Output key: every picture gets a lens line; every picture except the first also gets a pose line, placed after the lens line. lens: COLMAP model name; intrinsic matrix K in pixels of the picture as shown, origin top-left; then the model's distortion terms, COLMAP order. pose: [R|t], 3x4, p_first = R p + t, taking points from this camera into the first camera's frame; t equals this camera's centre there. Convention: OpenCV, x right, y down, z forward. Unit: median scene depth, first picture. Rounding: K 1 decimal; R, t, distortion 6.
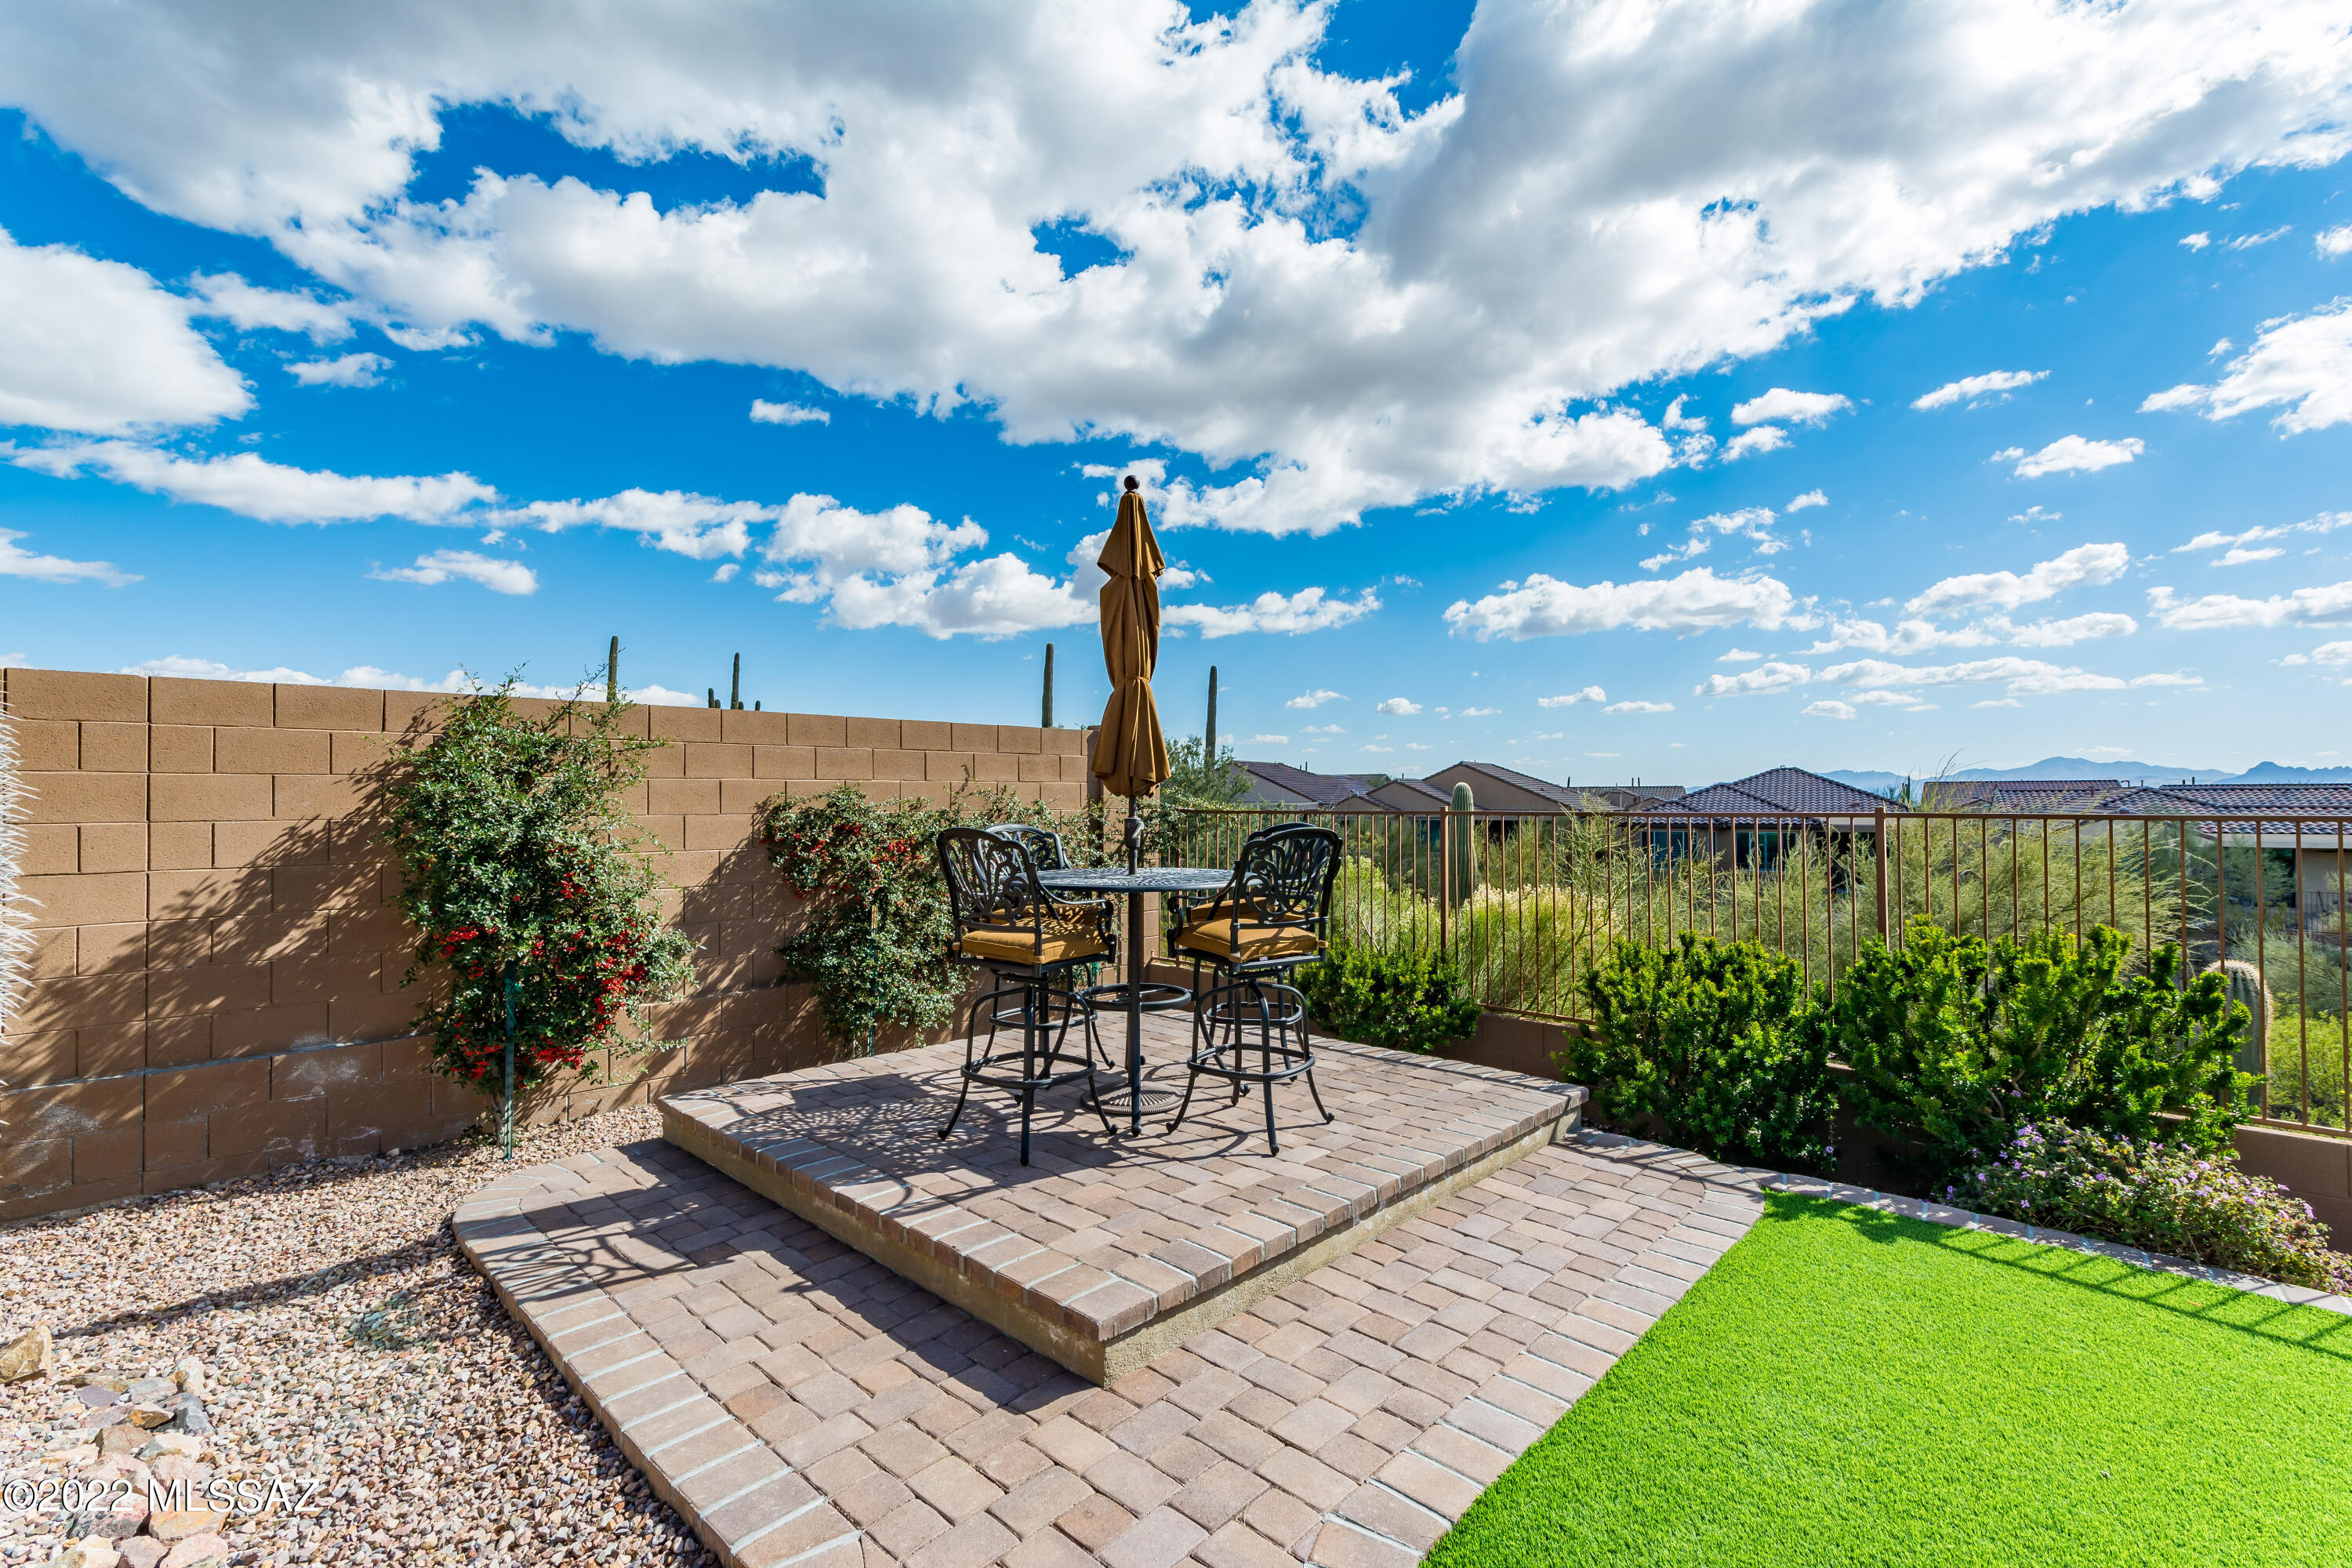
lens RADIAL K [[1018.1, 0, 1180.7], [0, 1018.1, 779.6], [0, 0, 1]] dist [0.001132, 0.002762]
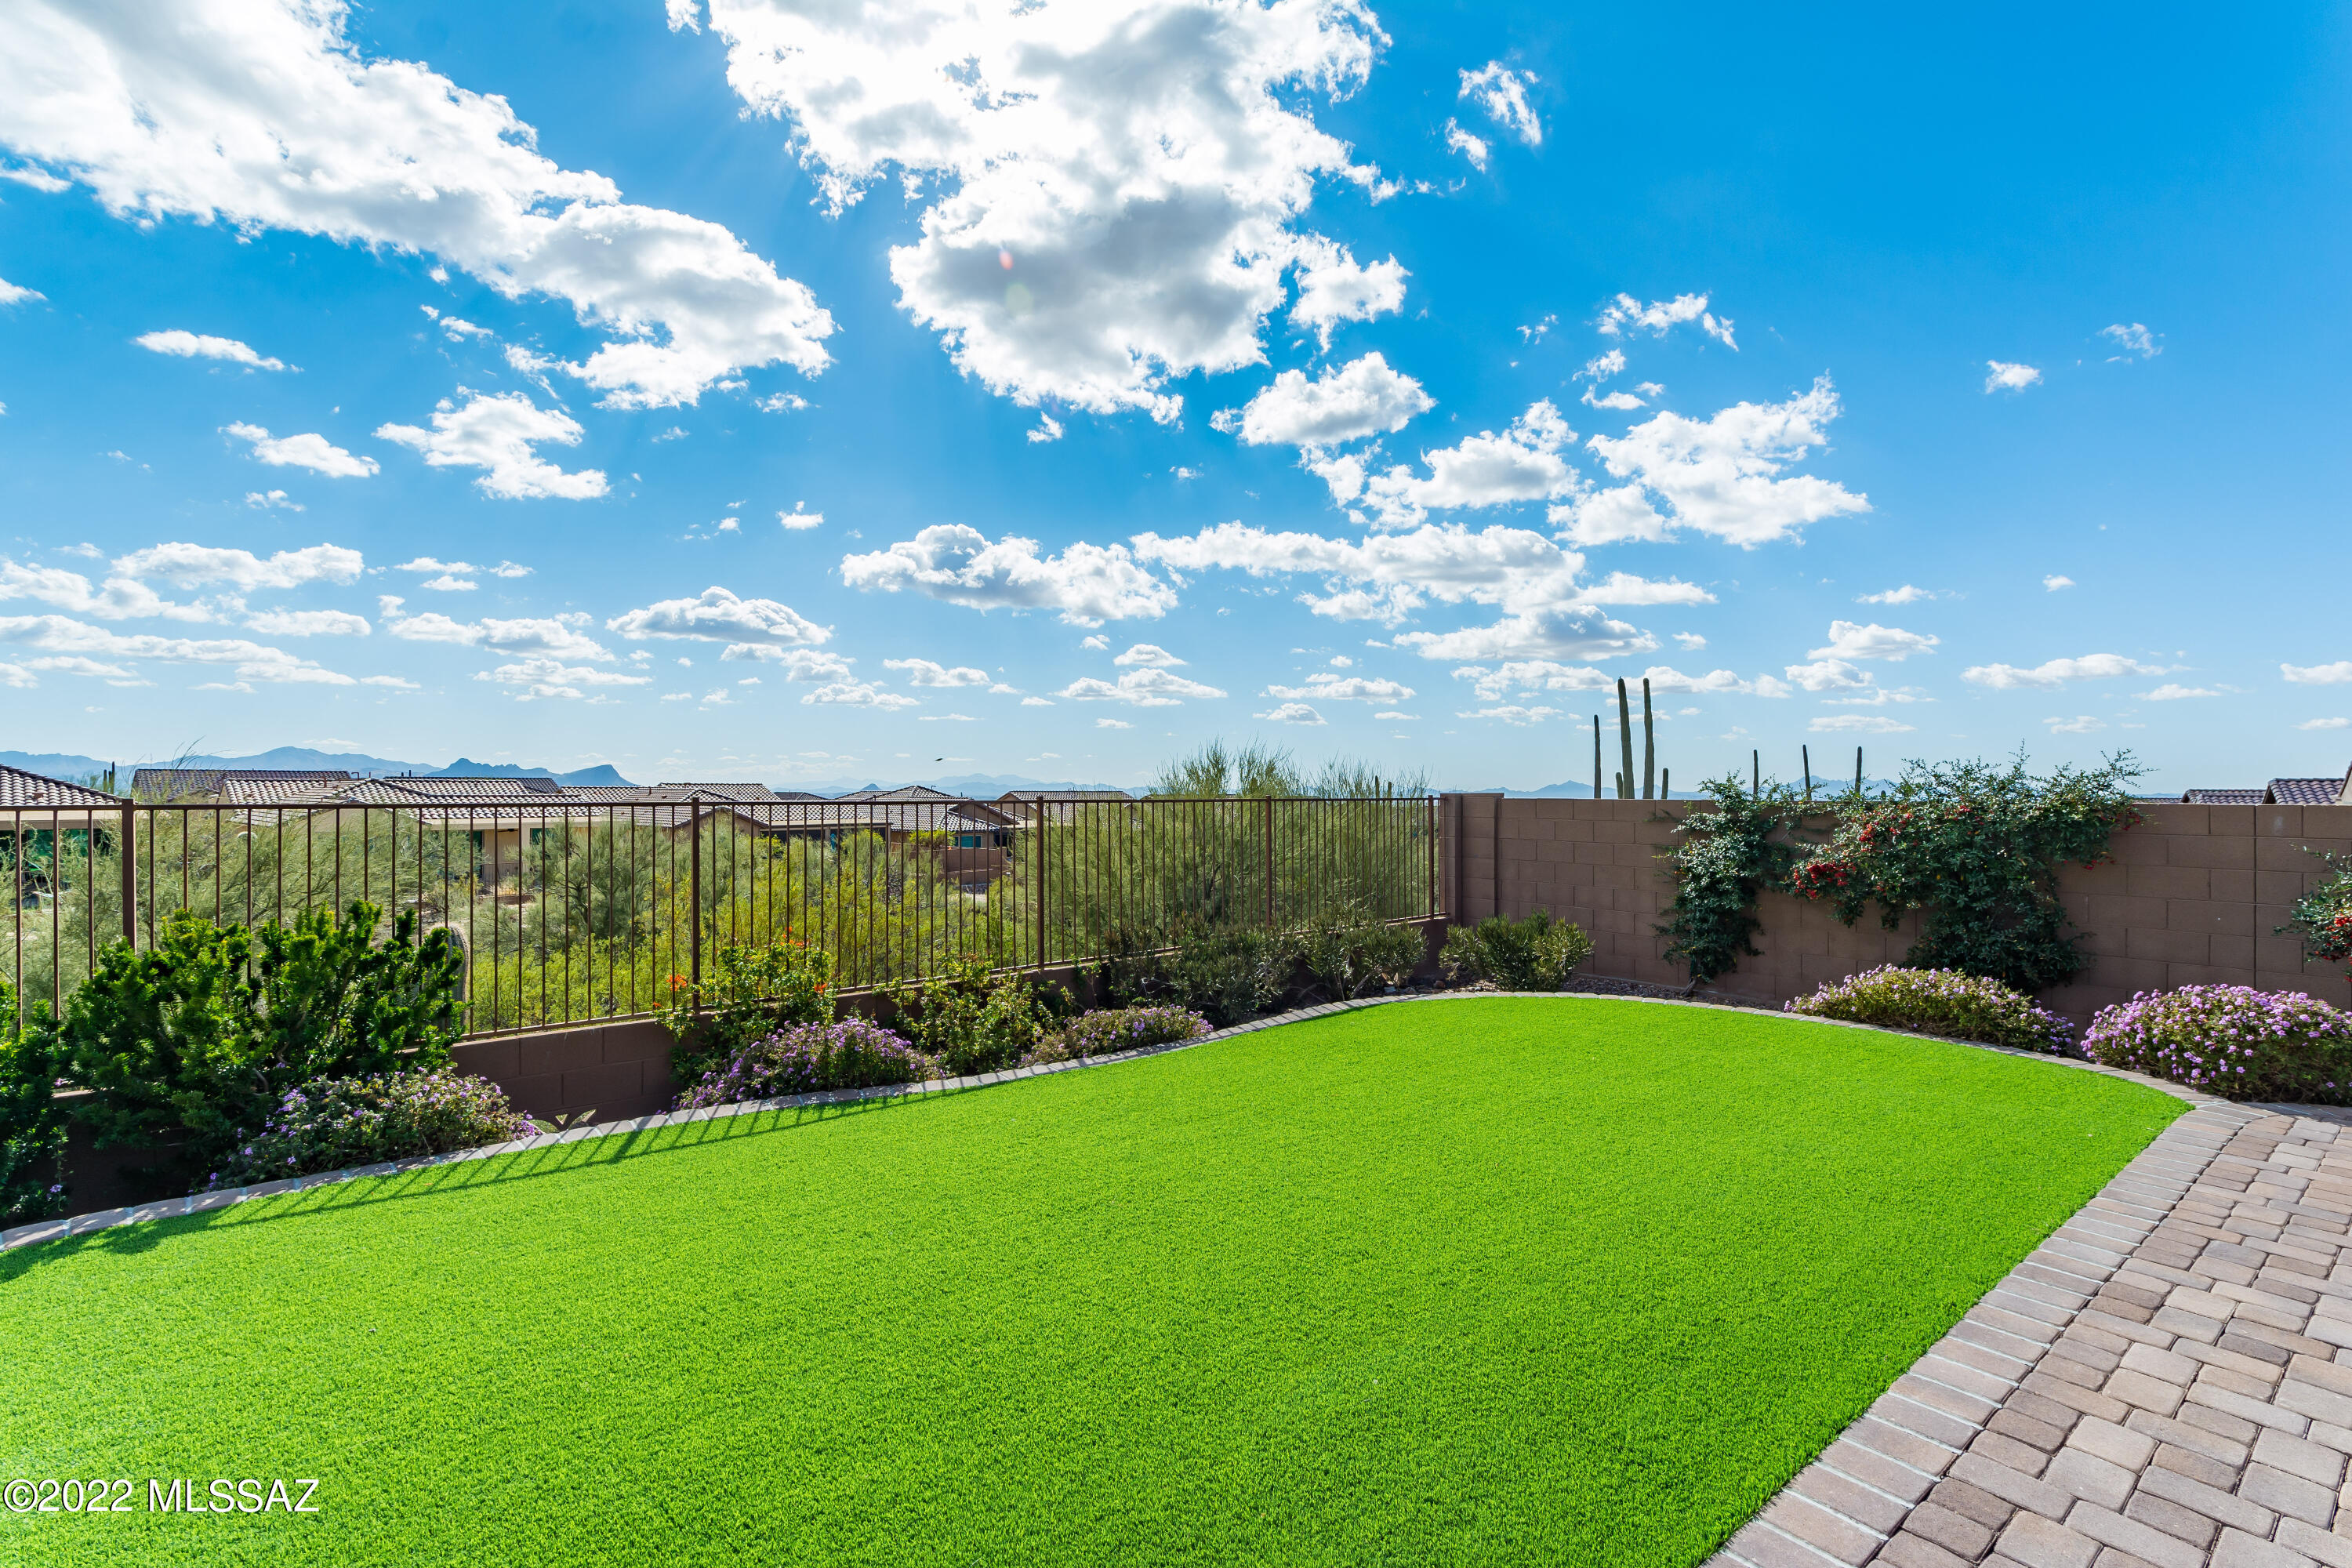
lens RADIAL K [[1018.1, 0, 1184.1], [0, 1018.1, 782.0], [0, 0, 1]] dist [0.001132, 0.002762]
pose [[0.137321, 0.010156, 0.990475, -0.102572], [-0.022873, 0.999713, -0.007079, -0.002530], [-0.990263, -0.021683, 0.137513, -0.069586]]
